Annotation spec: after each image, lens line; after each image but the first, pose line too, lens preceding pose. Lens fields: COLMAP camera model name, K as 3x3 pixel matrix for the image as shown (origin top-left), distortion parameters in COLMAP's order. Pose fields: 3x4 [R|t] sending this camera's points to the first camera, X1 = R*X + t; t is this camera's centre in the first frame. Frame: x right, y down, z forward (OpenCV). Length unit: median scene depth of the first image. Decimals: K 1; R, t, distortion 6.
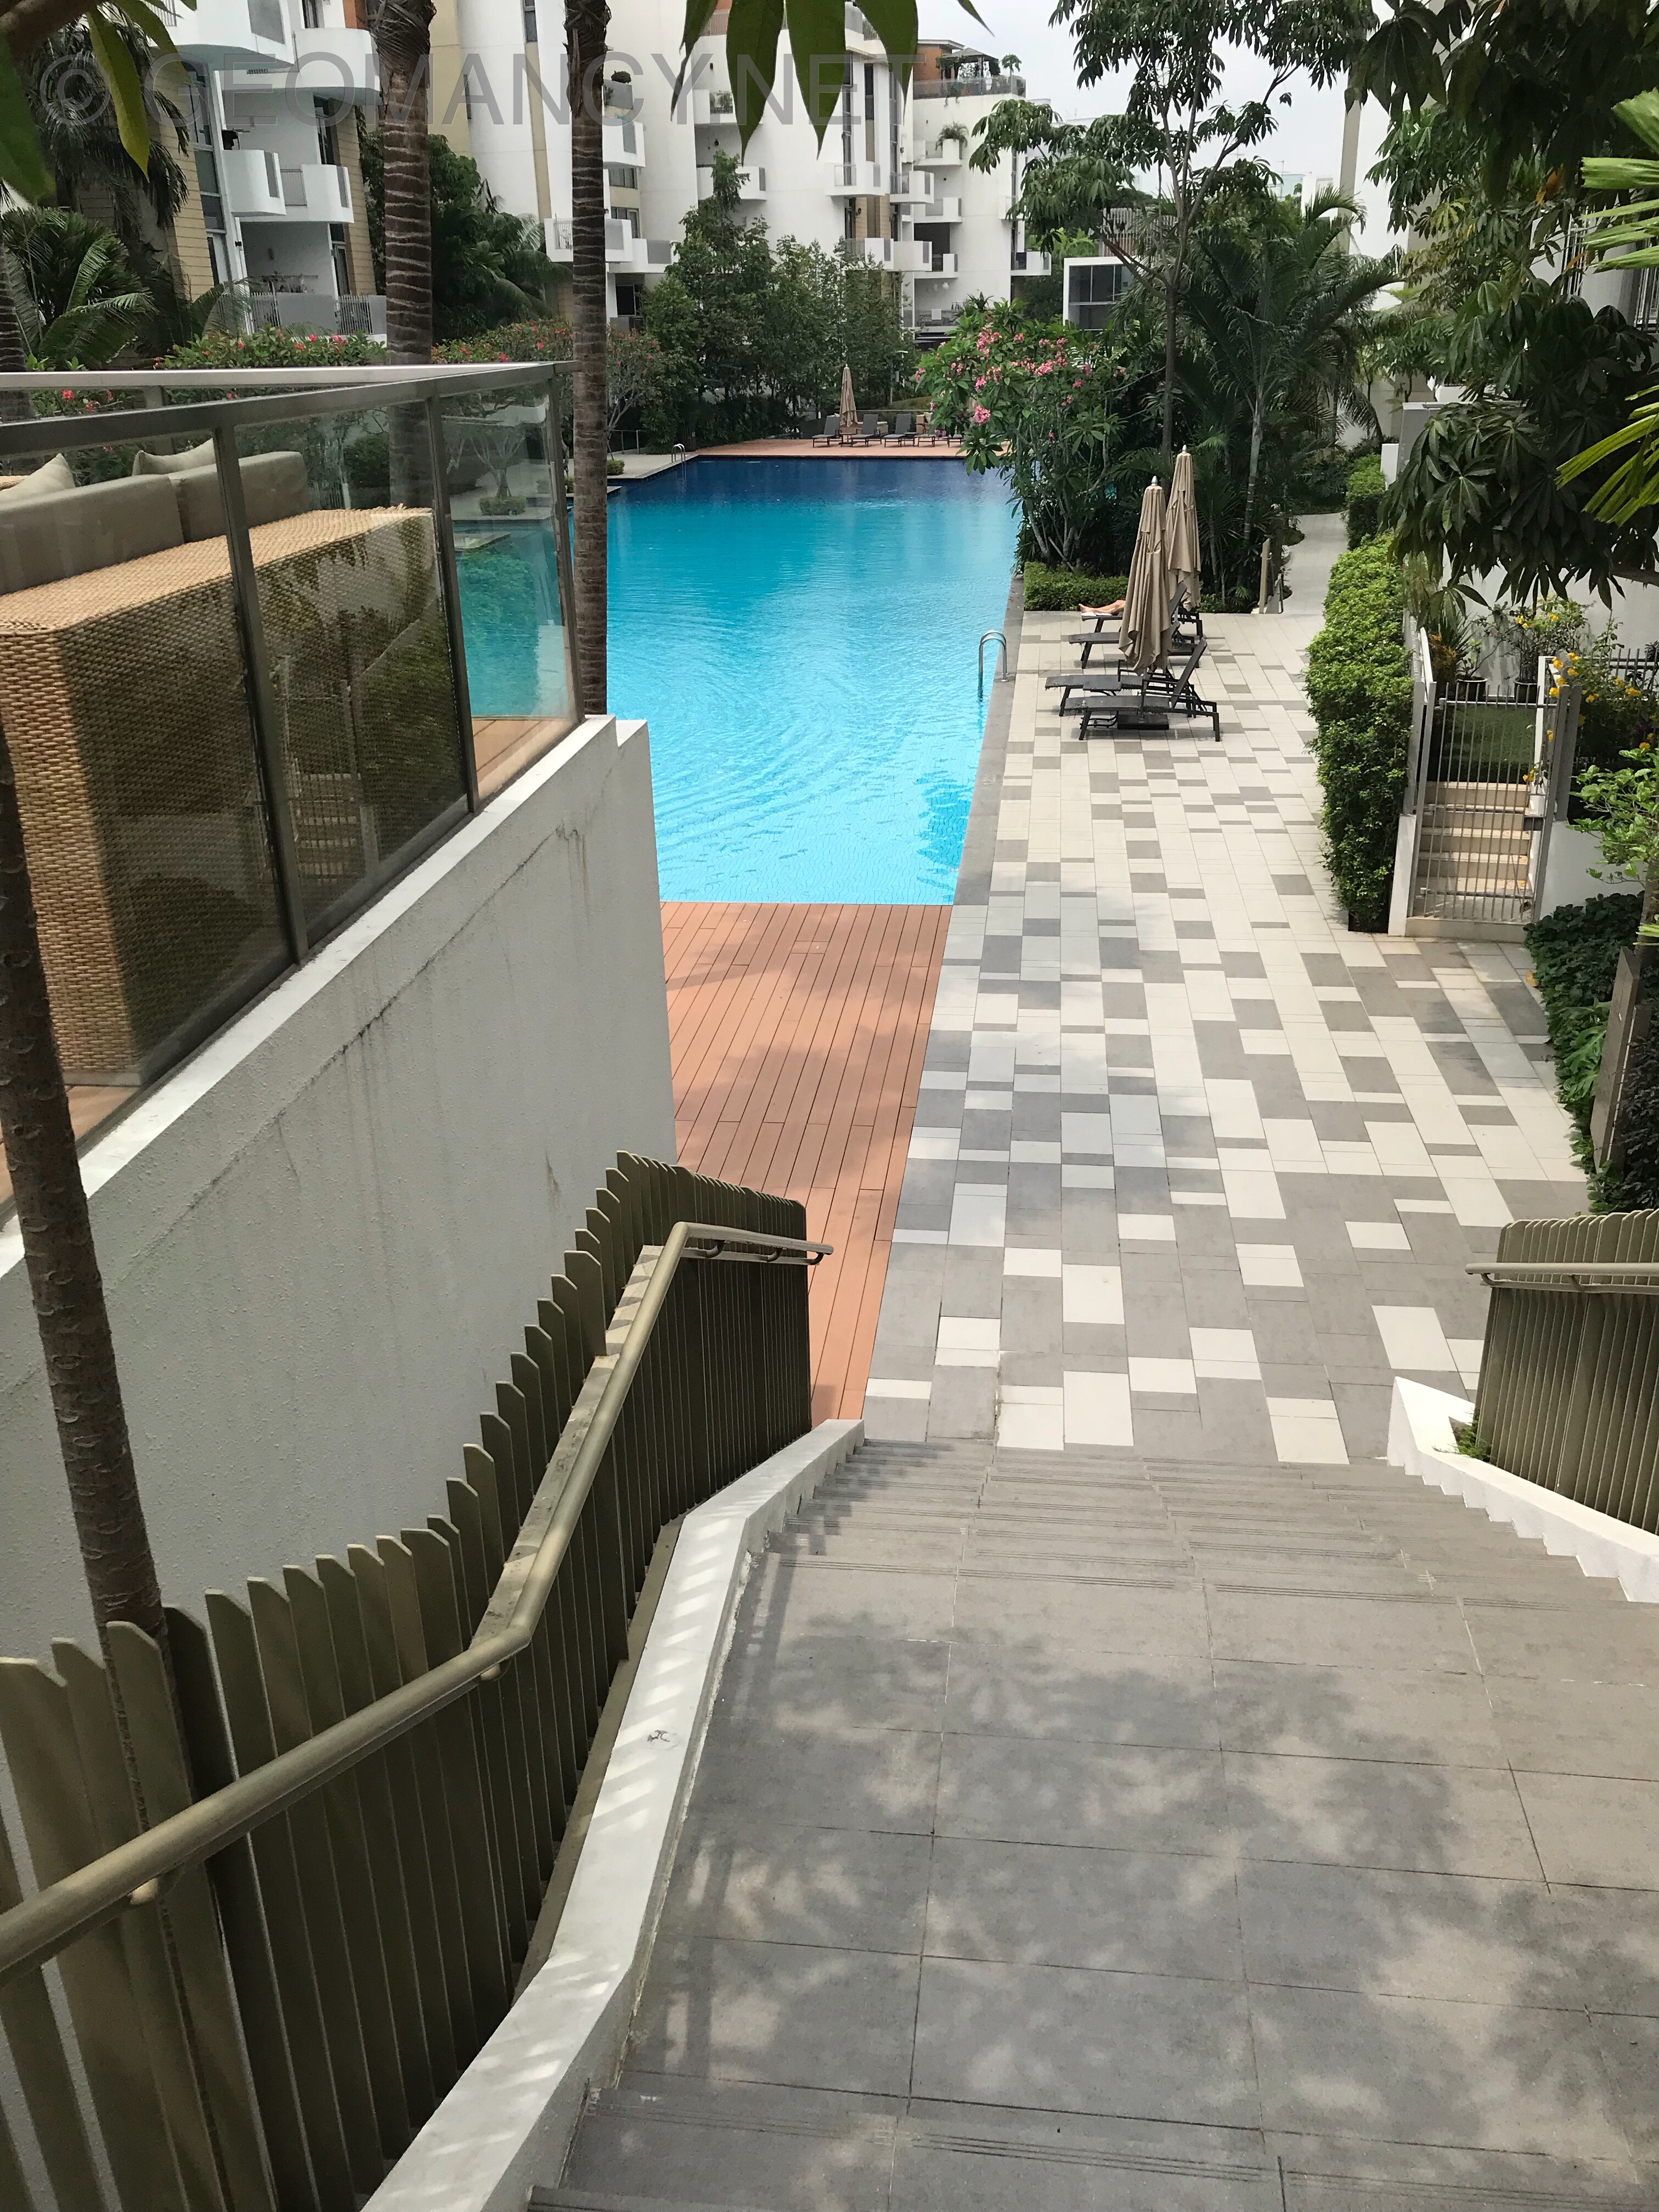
lens RADIAL K [[1836.1, 0, 845.6], [0, 1836.1, 1108.2], [0, 0, 1]] dist [0.020555, 0.008884]
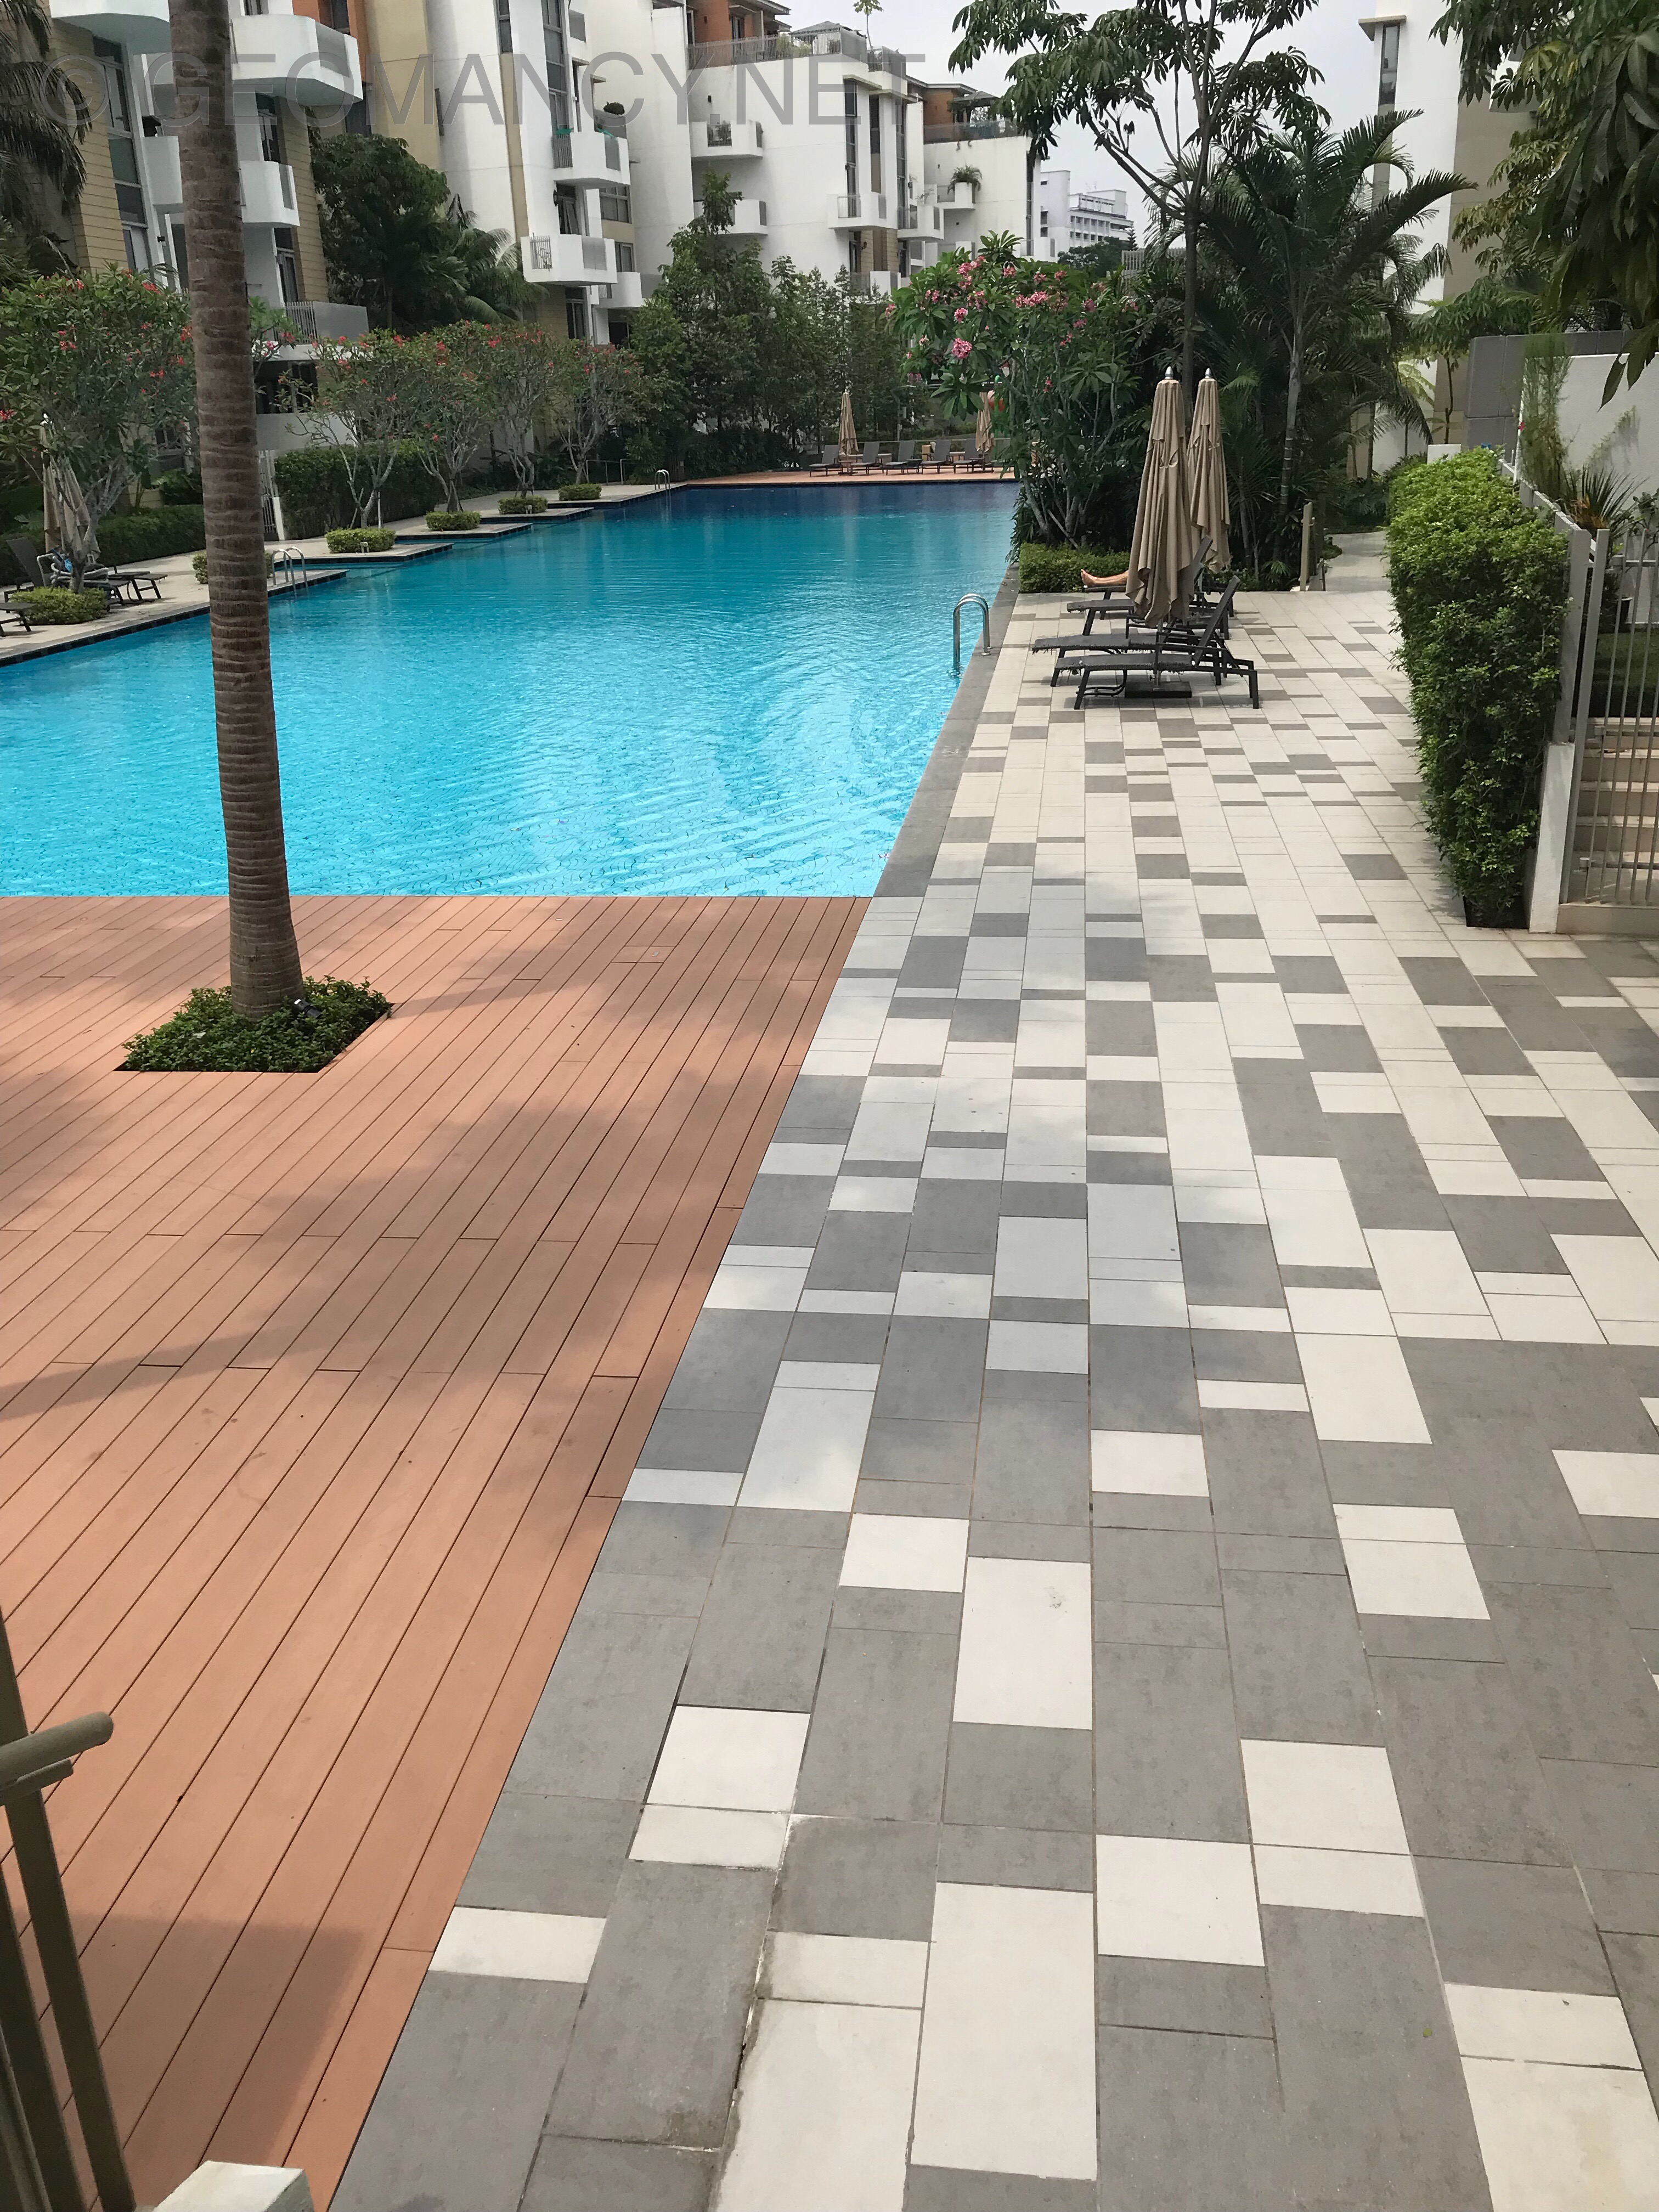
lens RADIAL K [[1836.1, 0, 813.0], [0, 1836.1, 1119.8], [0, 0, 1]] dist [0.020555, 0.008884]
pose [[0.999427, -0.006060, -0.033299, 0.044630], [0.005022, 0.999502, -0.031165, -0.005850], [0.033472, 0.030979, 0.998959, 0.245685]]
